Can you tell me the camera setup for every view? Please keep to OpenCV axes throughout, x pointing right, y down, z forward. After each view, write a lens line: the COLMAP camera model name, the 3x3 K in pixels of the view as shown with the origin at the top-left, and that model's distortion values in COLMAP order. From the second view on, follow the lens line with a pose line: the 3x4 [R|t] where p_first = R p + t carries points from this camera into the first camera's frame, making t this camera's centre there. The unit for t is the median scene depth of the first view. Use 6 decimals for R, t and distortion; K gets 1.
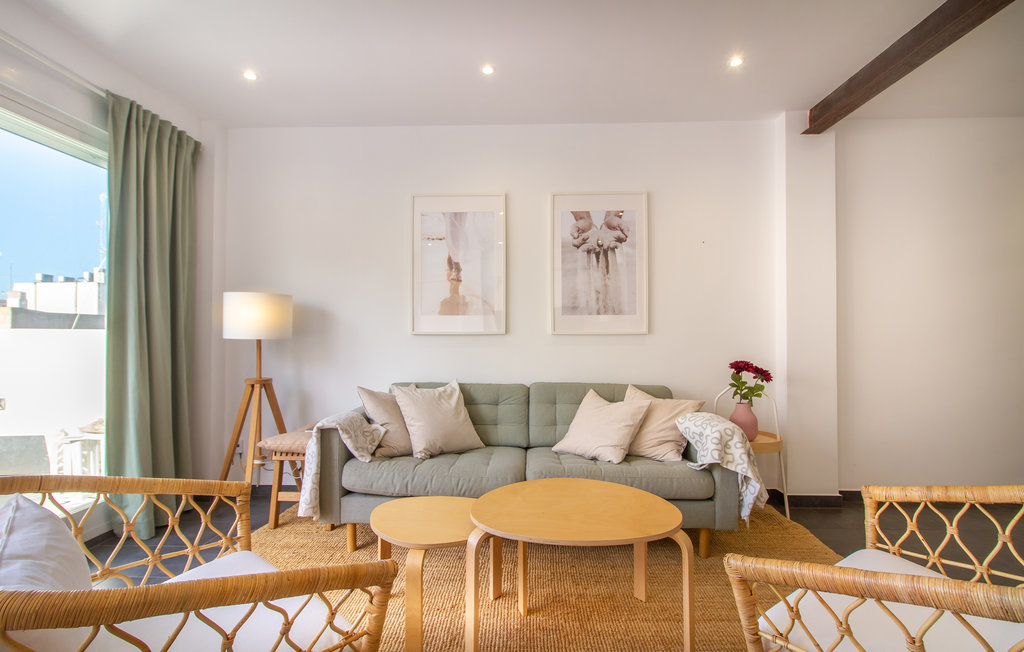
lens RADIAL K [[474.0, 0, 512.0], [0, 474.0, 326.0], [0, 0, 1]] dist [0.003183, 0.000914]
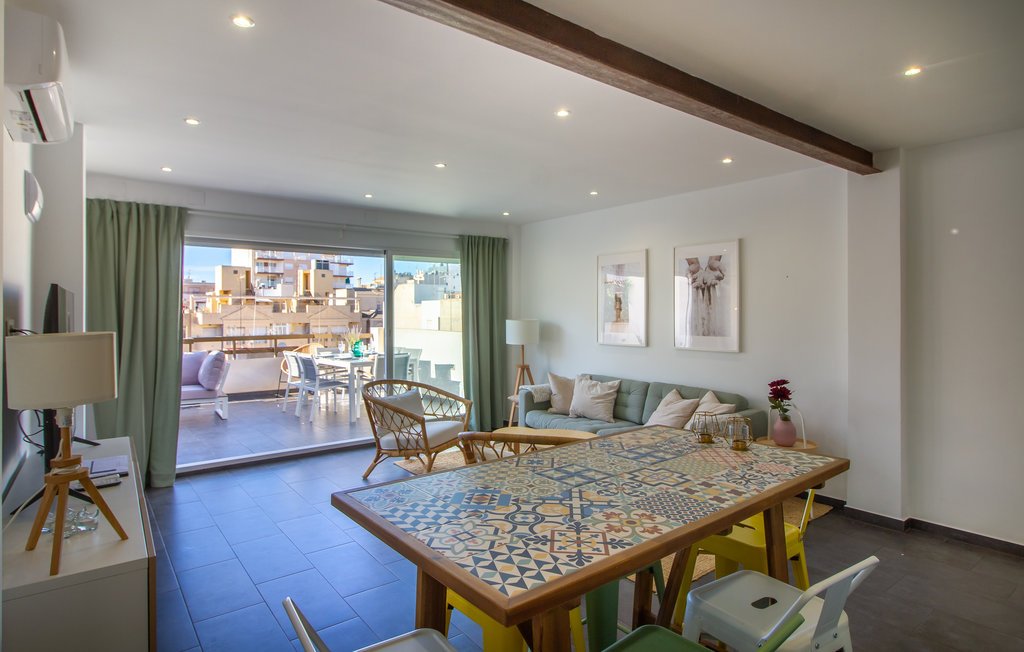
lens RADIAL K [[527.5, 0, 511.3], [0, 527.5, 310.9], [0, 0, 1]] dist [0.001128, 0.000206]
pose [[0.653673, -0.001358, -0.756776, 1.051167], [0.012733, 0.999877, 0.009204, -0.126564], [0.756670, -0.015652, 0.653610, -0.403588]]
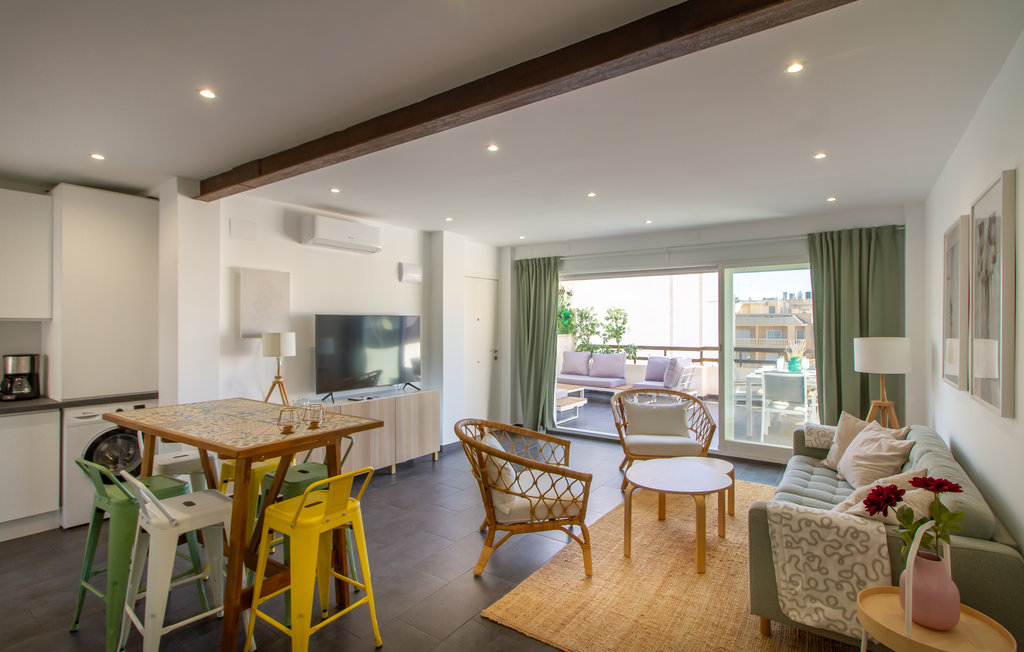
lens RADIAL K [[499.6, 0, 542.1], [0, 499.6, 324.9], [0, 0, 1]] dist [0.000398, 0.000153]
pose [[-0.493945, 0.000680, -0.869493, 1.210965], [0.012557, 0.999901, -0.006351, -0.111783], [0.869403, -0.014055, -0.493904, 0.902442]]
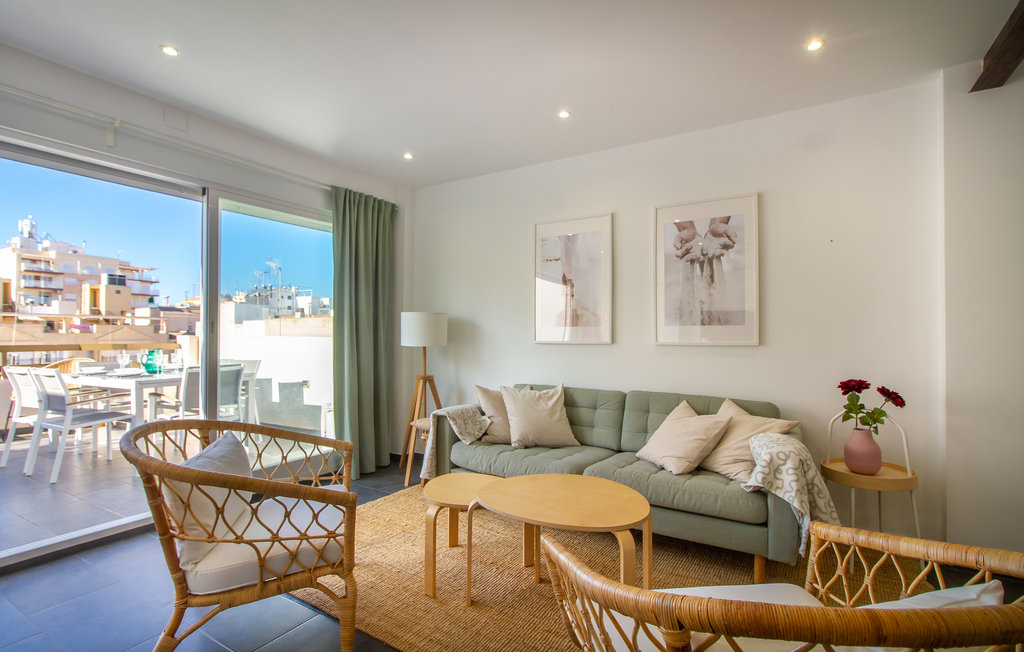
lens RADIAL K [[474.0, 0, 512.0], [0, 474.0, 326.0], [0, 0, 1]] dist [0.003183, 0.000914]
pose [[0.872879, -0.007358, -0.487881, 0.352643], [0.006373, 0.999973, -0.003679, -0.023724], [0.487894, 0.000102, 0.872903, -0.052518]]
